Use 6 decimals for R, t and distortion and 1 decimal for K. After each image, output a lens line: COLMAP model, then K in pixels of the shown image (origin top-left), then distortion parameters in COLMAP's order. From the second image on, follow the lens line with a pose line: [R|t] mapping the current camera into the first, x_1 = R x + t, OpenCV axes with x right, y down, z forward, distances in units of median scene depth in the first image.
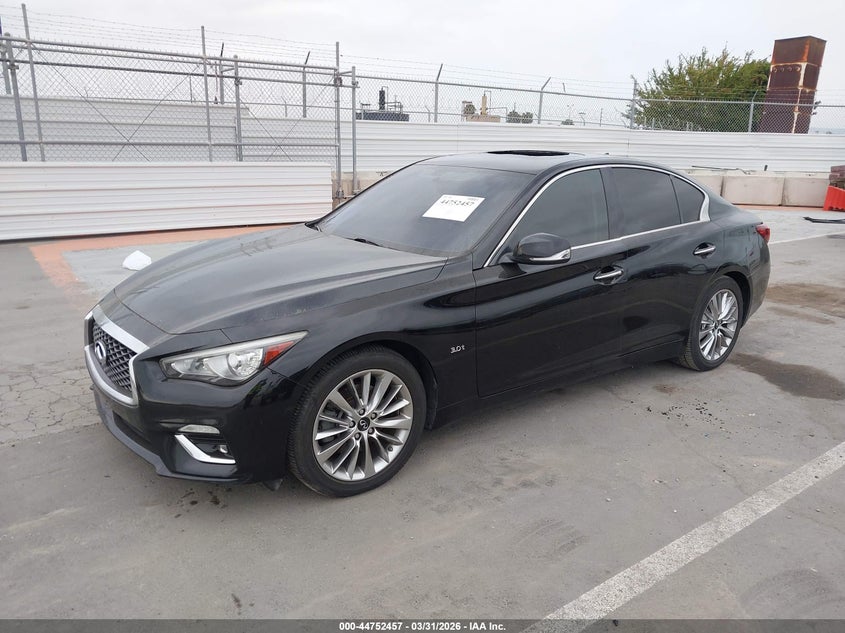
lens RADIAL K [[699.1, 0, 419.1], [0, 699.1, 317.5], [0, 0, 1]] dist [0.010686, -0.025728]
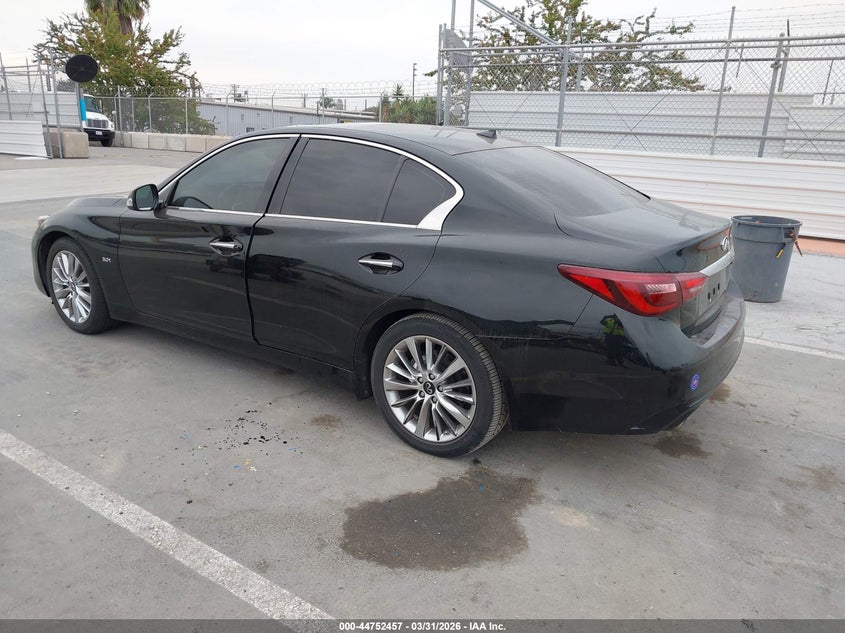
lens RADIAL K [[699.1, 0, 425.8], [0, 699.1, 324.3], [0, 0, 1]] dist [0.010686, -0.025728]
pose [[0.279250, 0.259114, -0.924597, 0.987278], [-0.260602, 0.947213, 0.186744, -0.163847], [0.924179, 0.188804, 0.332035, 0.745553]]
